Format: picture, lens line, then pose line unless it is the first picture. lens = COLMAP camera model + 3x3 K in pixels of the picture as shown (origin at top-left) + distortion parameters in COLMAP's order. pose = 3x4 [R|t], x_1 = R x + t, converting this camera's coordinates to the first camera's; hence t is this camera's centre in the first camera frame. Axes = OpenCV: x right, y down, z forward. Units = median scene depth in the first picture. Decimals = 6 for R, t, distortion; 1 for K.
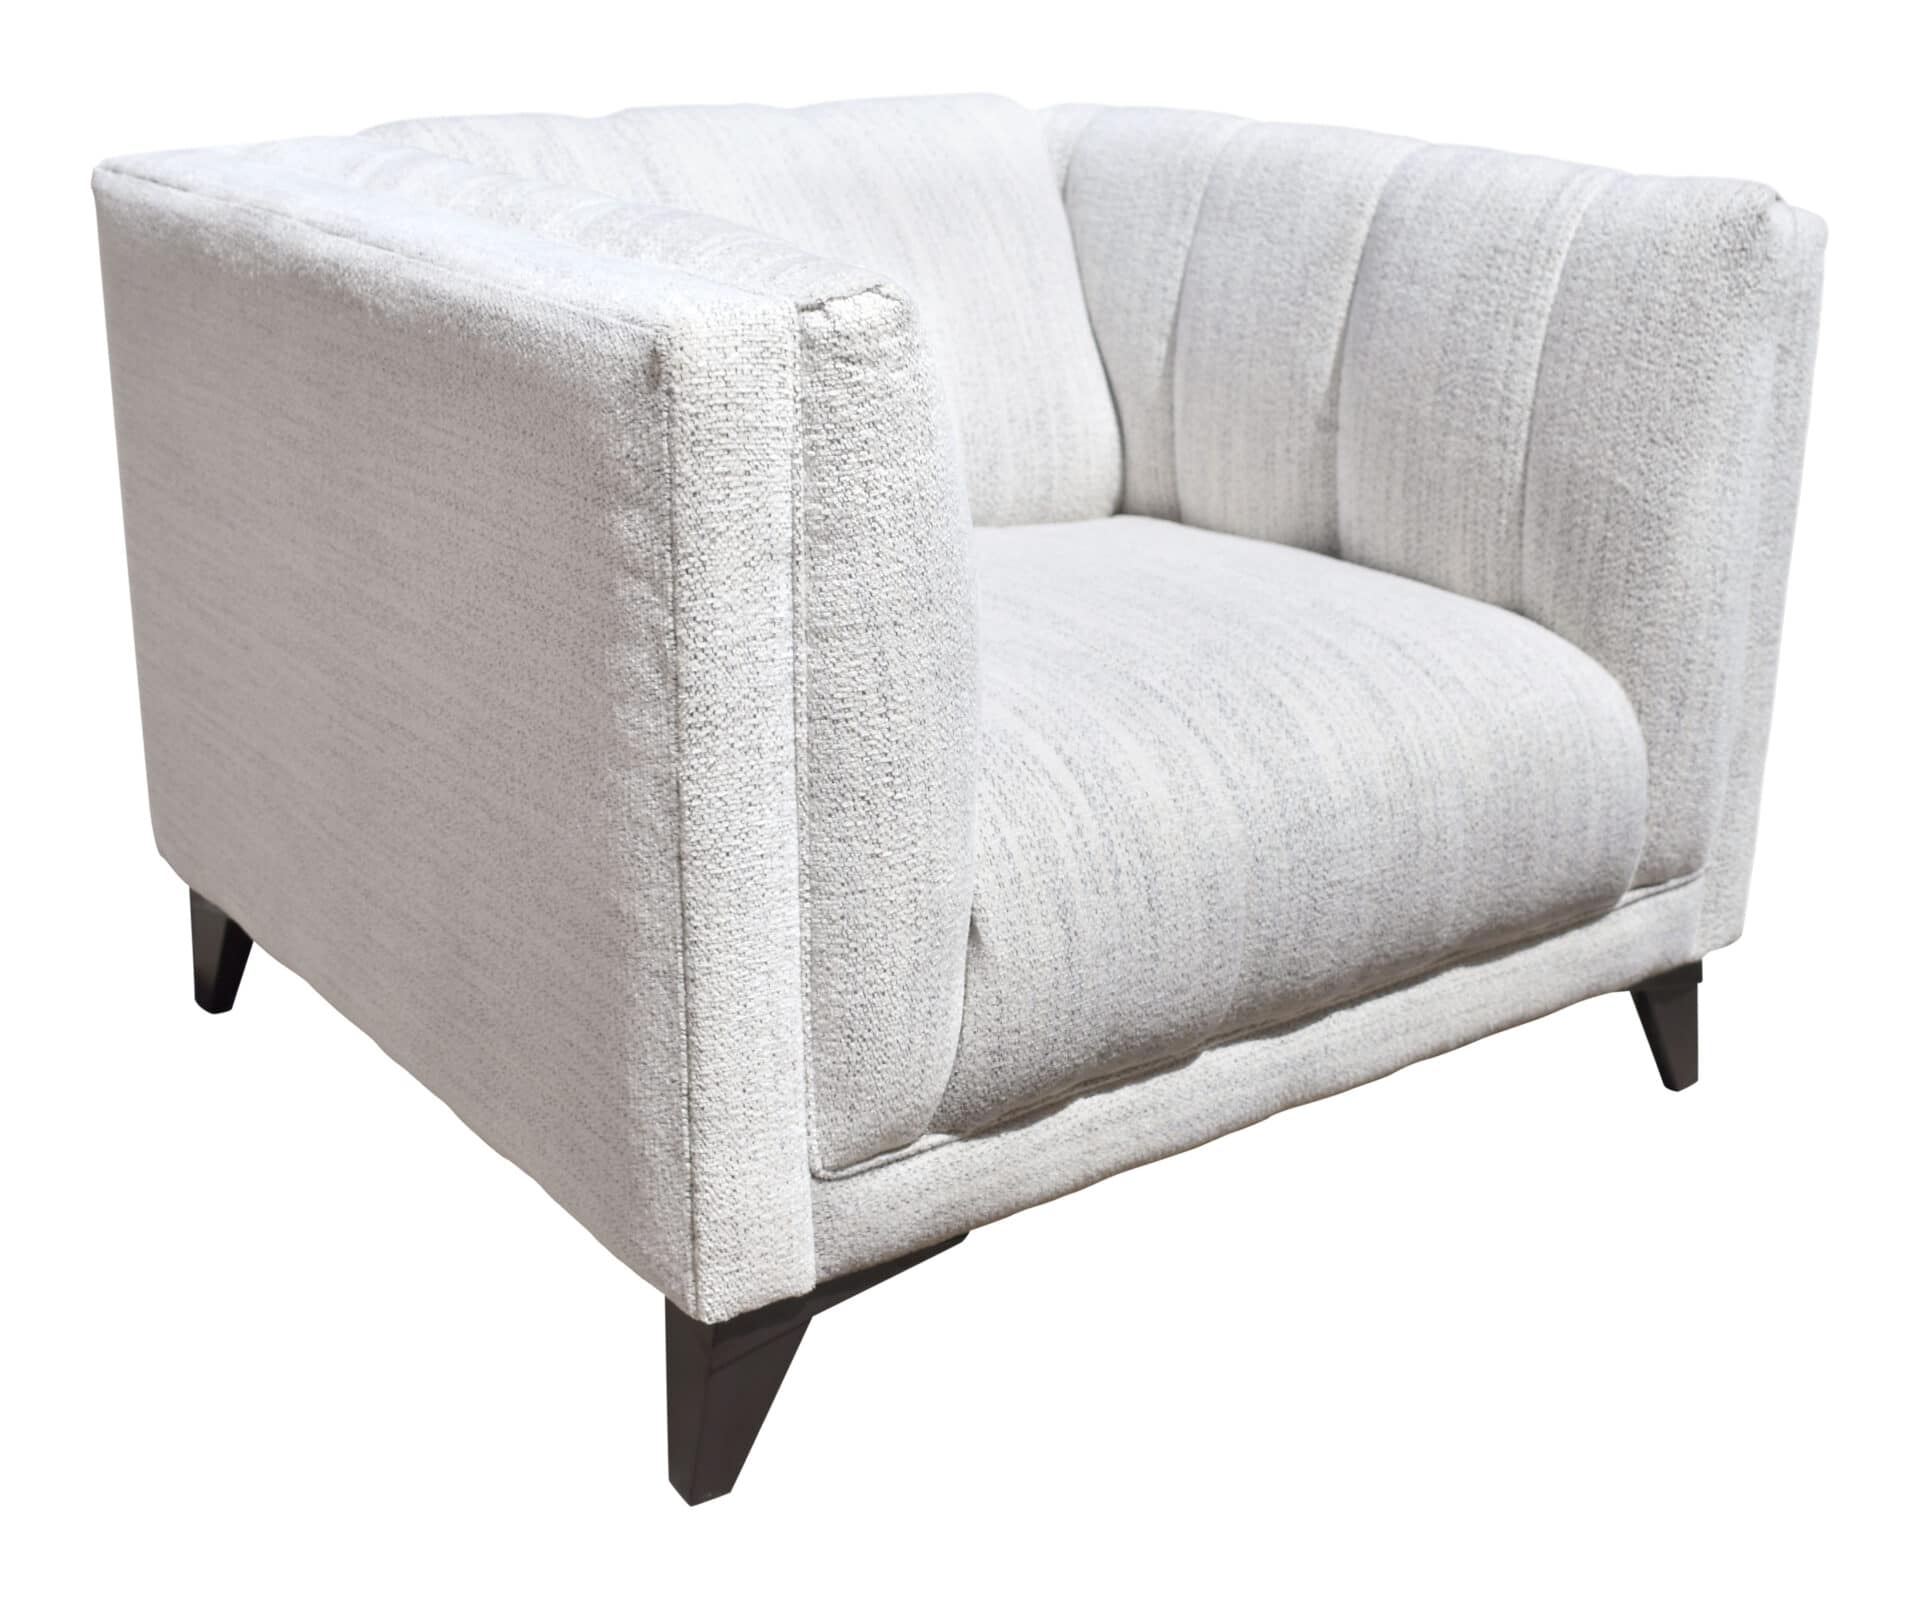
lens RADIAL K [[2394.1, 0, 957.7], [0, 2394.1, 781.6], [0, 0, 1]] dist [-0.030352, 0.000000]
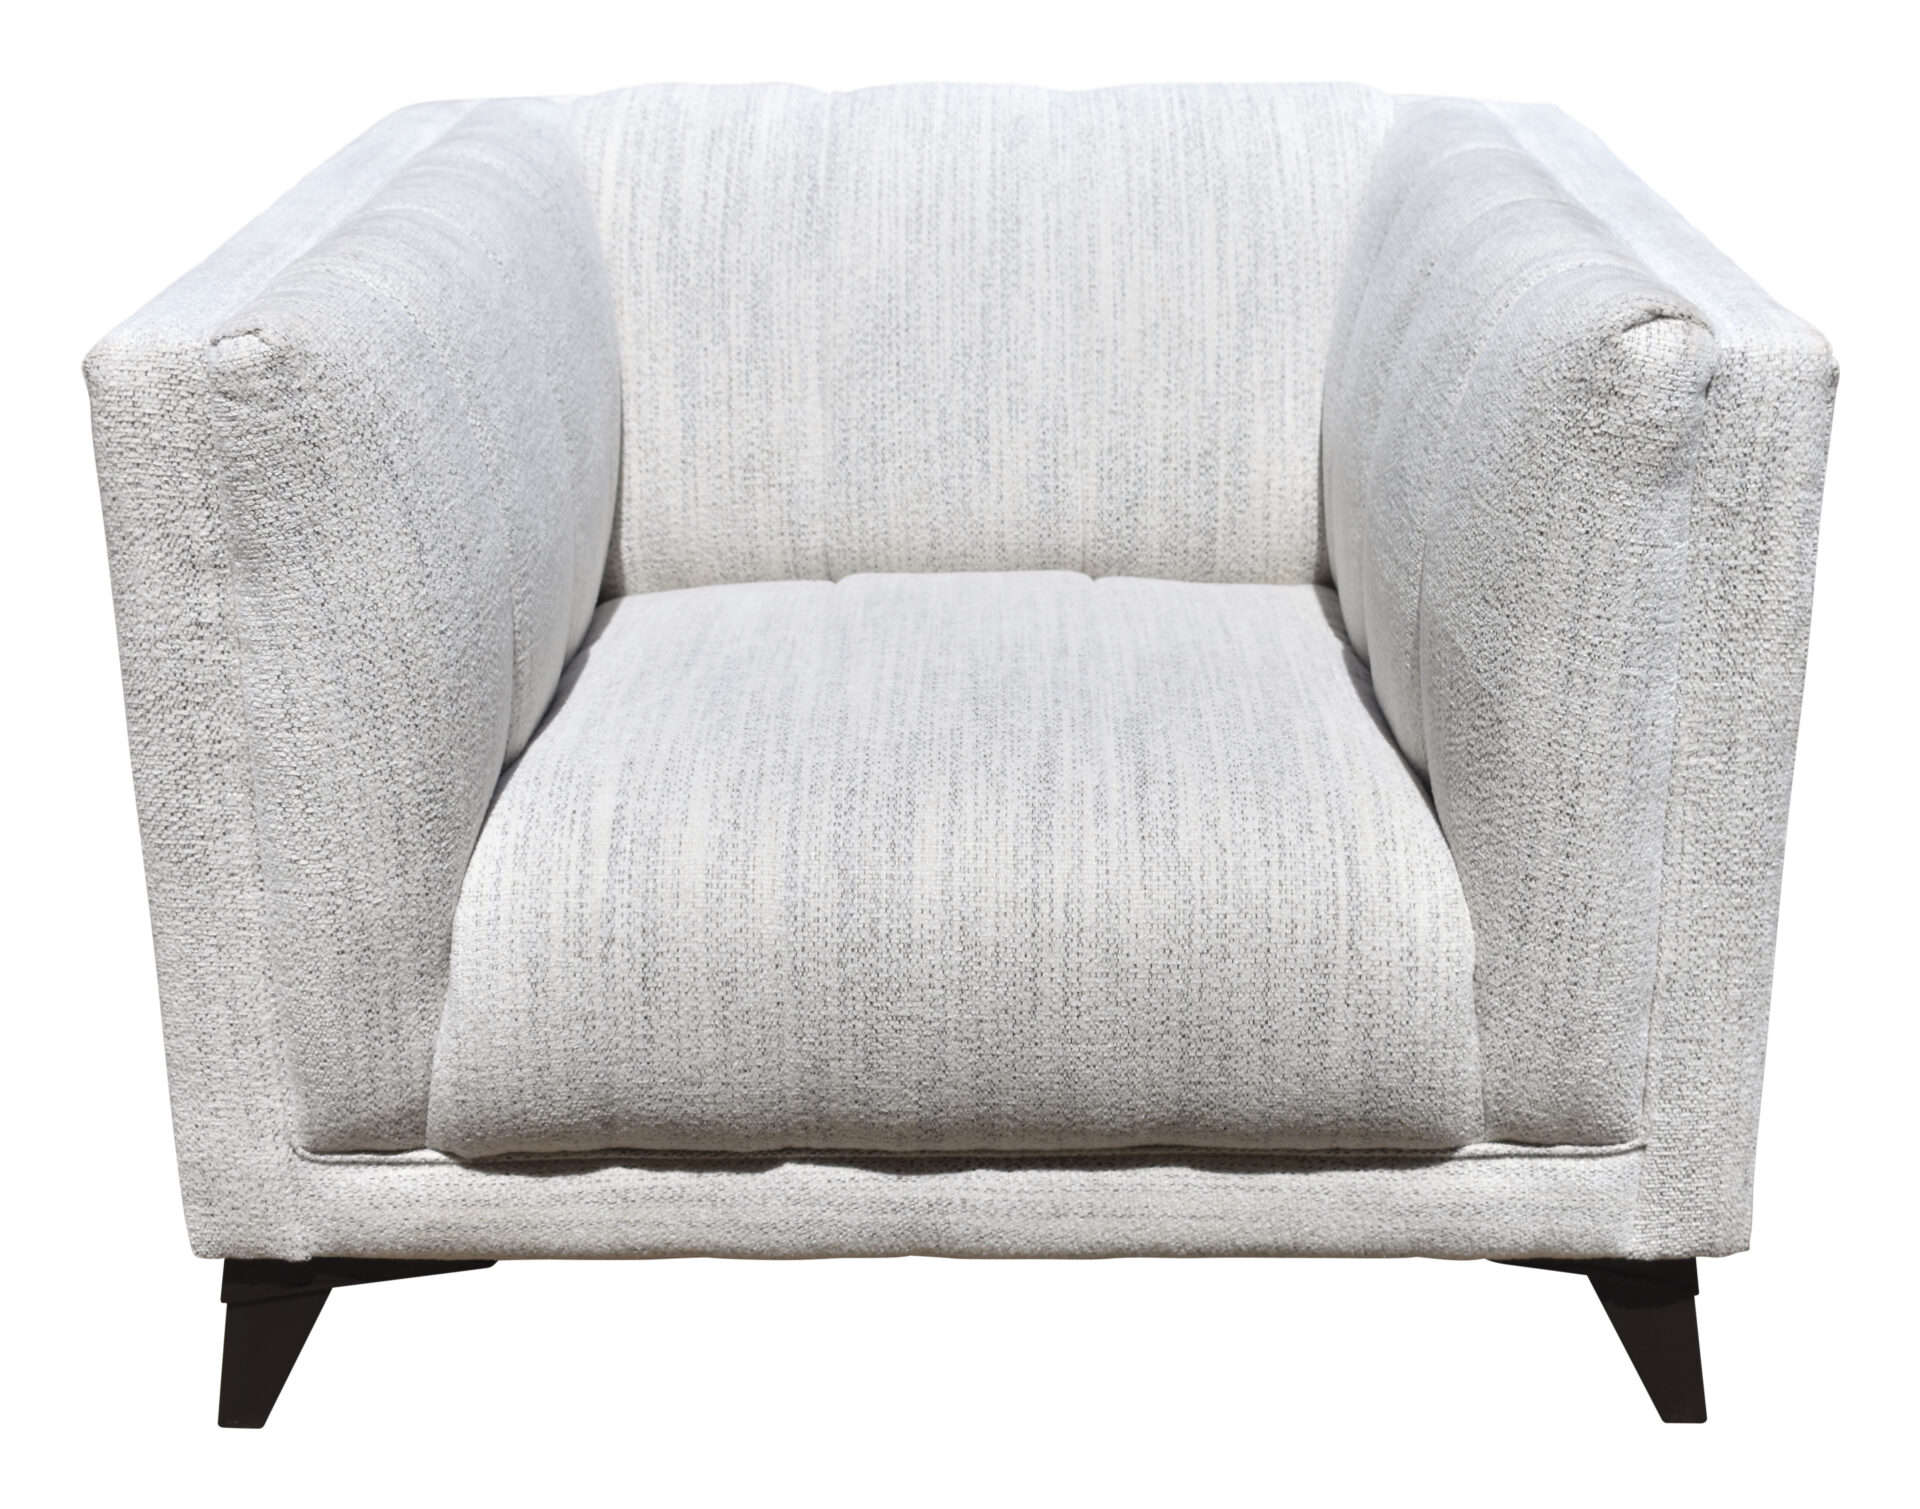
lens RADIAL K [[2838.8, 0, 959.0], [0, 2838.8, 770.1], [0, 0, 1]] dist [-0.038692, 0.000000]
pose [[0.802712, 0.200232, -0.561747, 0.790832], [-0.191706, 0.978592, 0.074875, -0.139746], [0.564714, 0.047588, 0.823914, 0.123512]]
